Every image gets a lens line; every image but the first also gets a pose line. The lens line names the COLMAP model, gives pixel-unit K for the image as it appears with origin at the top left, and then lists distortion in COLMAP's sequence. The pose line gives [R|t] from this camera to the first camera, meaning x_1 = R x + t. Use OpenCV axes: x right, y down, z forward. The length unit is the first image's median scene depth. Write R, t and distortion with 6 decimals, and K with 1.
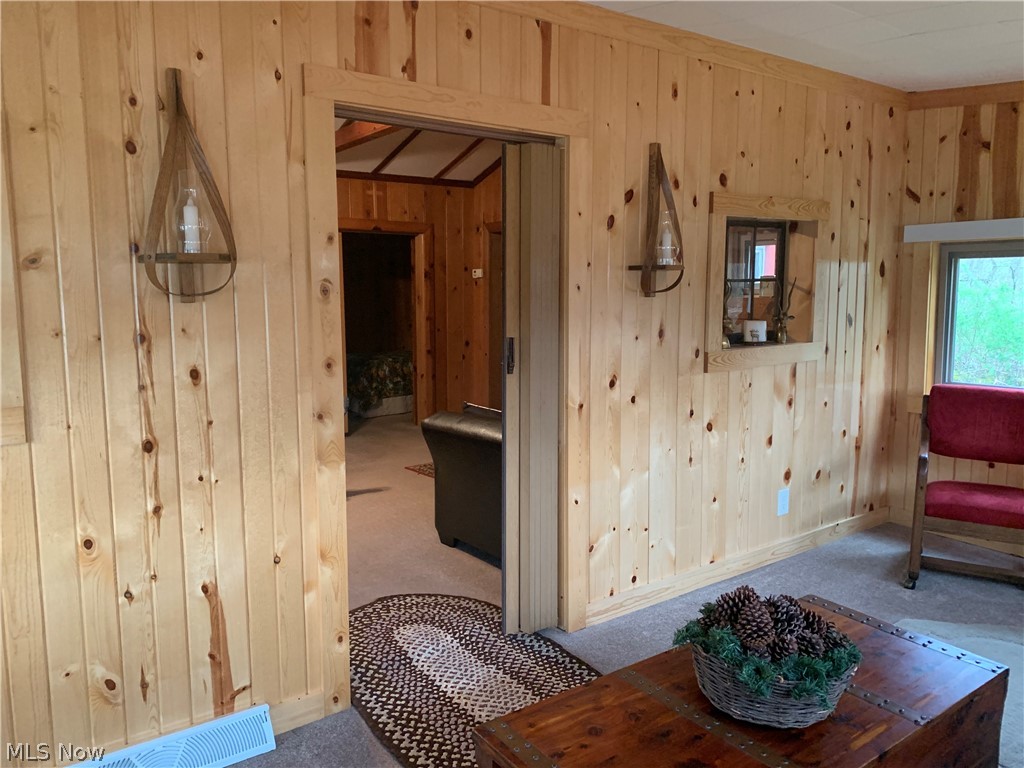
lens RADIAL K [[763.6, 0, 515.7], [0, 763.6, 382.7], [0, 0, 1]] dist [0.022599, -0.052710]
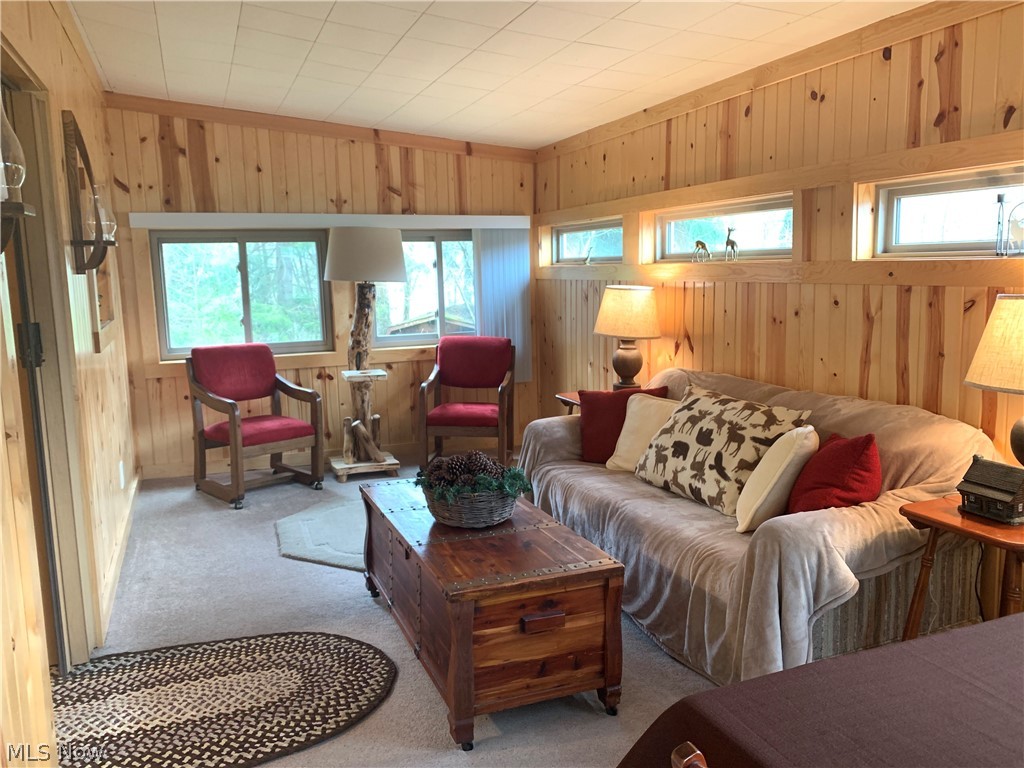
lens RADIAL K [[763.6, 0, 512.4], [0, 763.6, 378.7], [0, 0, 1]] dist [0.022599, -0.052710]
pose [[0.247675, -0.140689, 0.958574, -0.488407], [0.132897, 0.984981, 0.110227, -0.015882], [-0.959685, 0.100091, 0.262653, 0.204289]]
